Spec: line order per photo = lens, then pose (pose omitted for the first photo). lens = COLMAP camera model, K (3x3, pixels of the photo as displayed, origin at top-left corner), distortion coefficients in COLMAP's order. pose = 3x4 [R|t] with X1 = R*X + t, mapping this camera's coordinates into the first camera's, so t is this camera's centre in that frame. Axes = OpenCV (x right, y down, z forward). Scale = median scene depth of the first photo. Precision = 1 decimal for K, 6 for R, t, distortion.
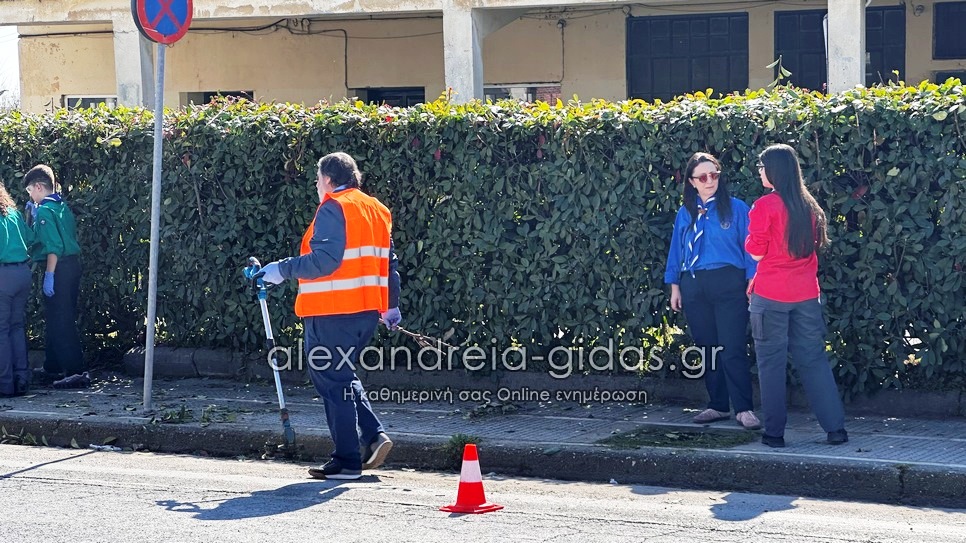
lens RADIAL K [[2142.5, 0, 496.4], [0, 2142.5, 286.7], [0, 0, 1]] dist [0.021880, 2.772471]
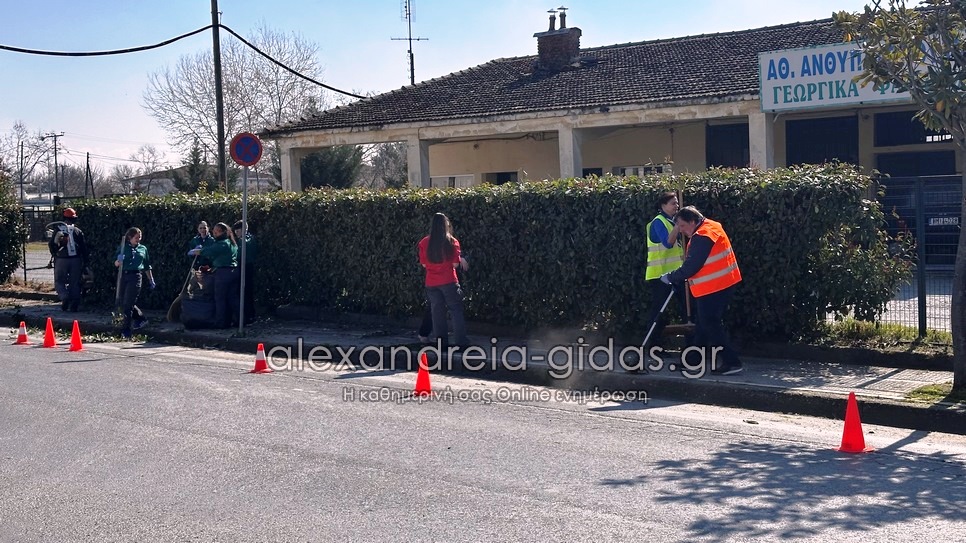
lens RADIAL K [[1344.9, 0, 472.8], [0, 1344.9, 267.2], [0, 0, 1]] dist [0.176811, -0.154469]
pose [[0.947641, 0.002812, -0.319324, 0.464480], [-0.005886, 0.999945, -0.008661, 0.001389], [0.319282, 0.010087, 0.947606, -0.219943]]
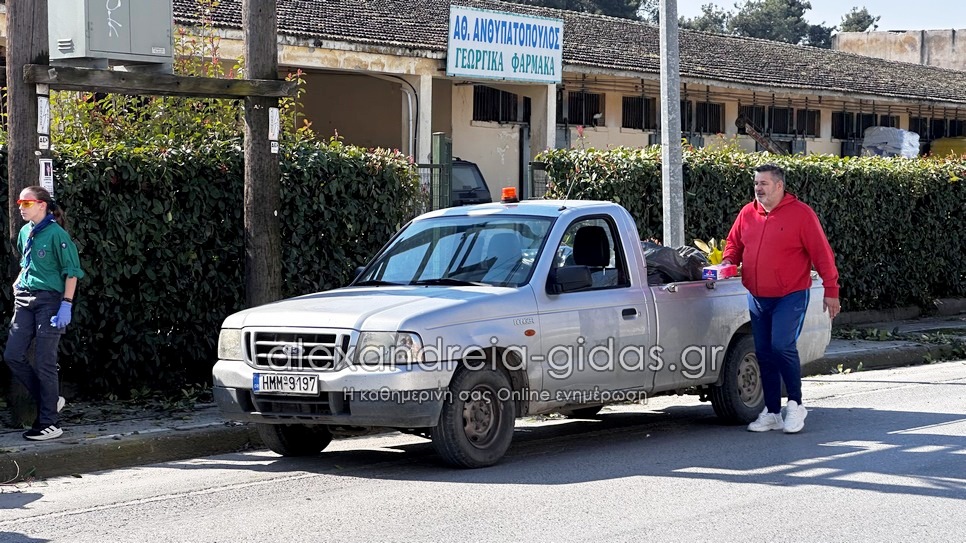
lens RADIAL K [[2178.4, 0, 478.7], [0, 2178.4, 278.3], [0, 0, 1]] dist [-0.066713, 4.701311]
pose [[0.156520, -0.031061, 0.987186, -2.053680], [0.049417, 0.998500, 0.023582, -0.049478], [-0.986438, 0.045093, 0.157820, 1.145831]]
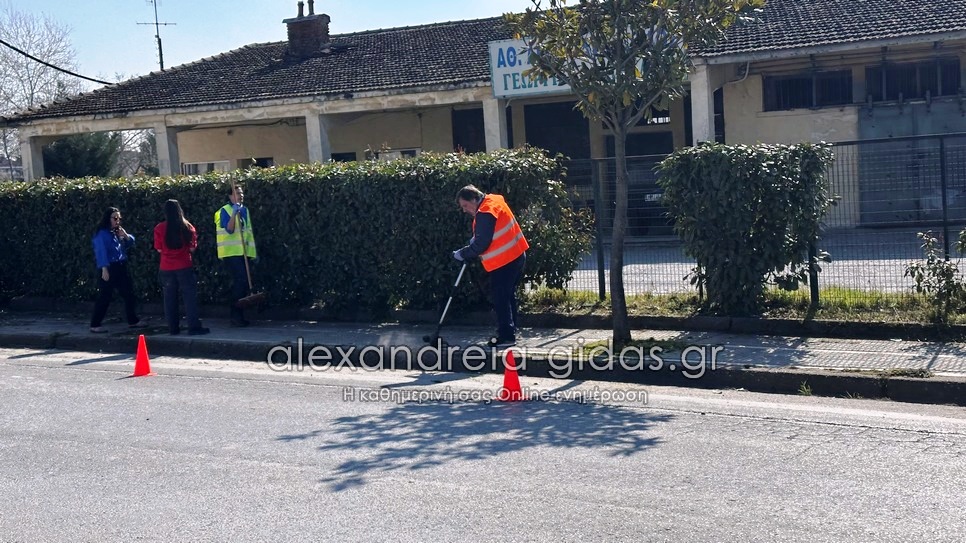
lens RADIAL K [[1346.1, 0, 500.1], [0, 1346.1, 288.8], [0, 0, 1]] dist [0.137696, -0.040073]
pose [[0.988791, -0.024697, -0.147252, 0.531231], [0.028213, 0.999363, 0.021835, 0.004789], [0.146619, -0.025745, 0.988858, -0.275677]]
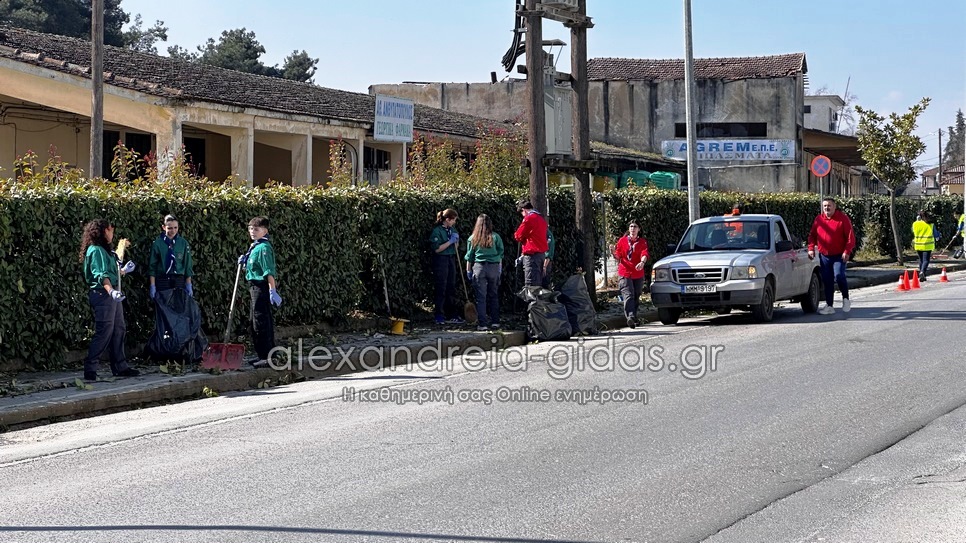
lens RADIAL K [[2167.0, 0, 474.0], [0, 2167.0, 271.9], [0, 0, 1]] dist [-0.005982, 3.825391]
pose [[-0.134807, -0.016374, 0.990737, -3.292356], [0.066782, 0.997440, 0.025571, -0.076890], [-0.988619, 0.069610, -0.133369, 1.866738]]
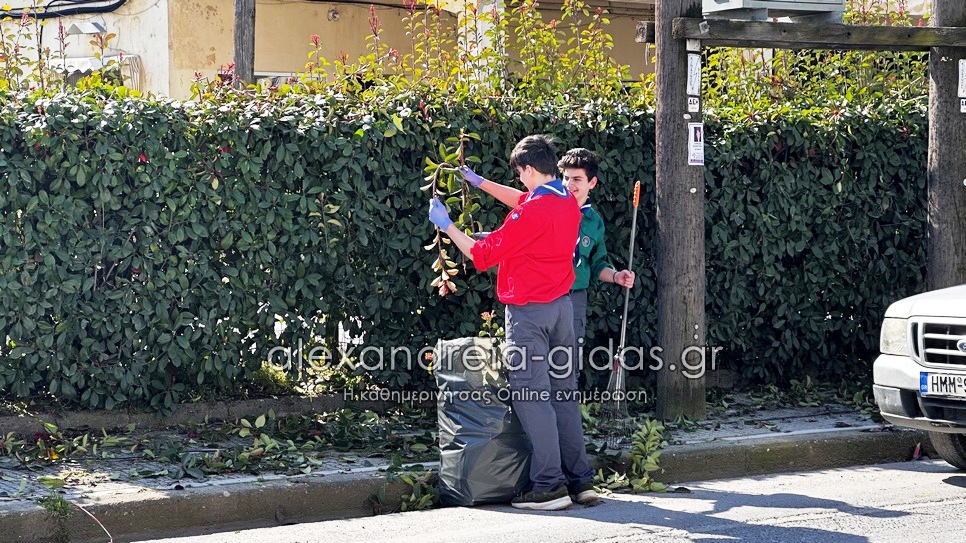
lens RADIAL K [[2154.5, 0, 481.8], [0, 2154.5, 285.3], [0, 0, 1]] dist [-0.017552, 3.640224]
pose [[0.469888, -0.042351, 0.881709, -1.917853], [0.046069, 0.998664, 0.023417, -0.048454], [-0.881523, 0.029616, 0.471212, 1.159702]]
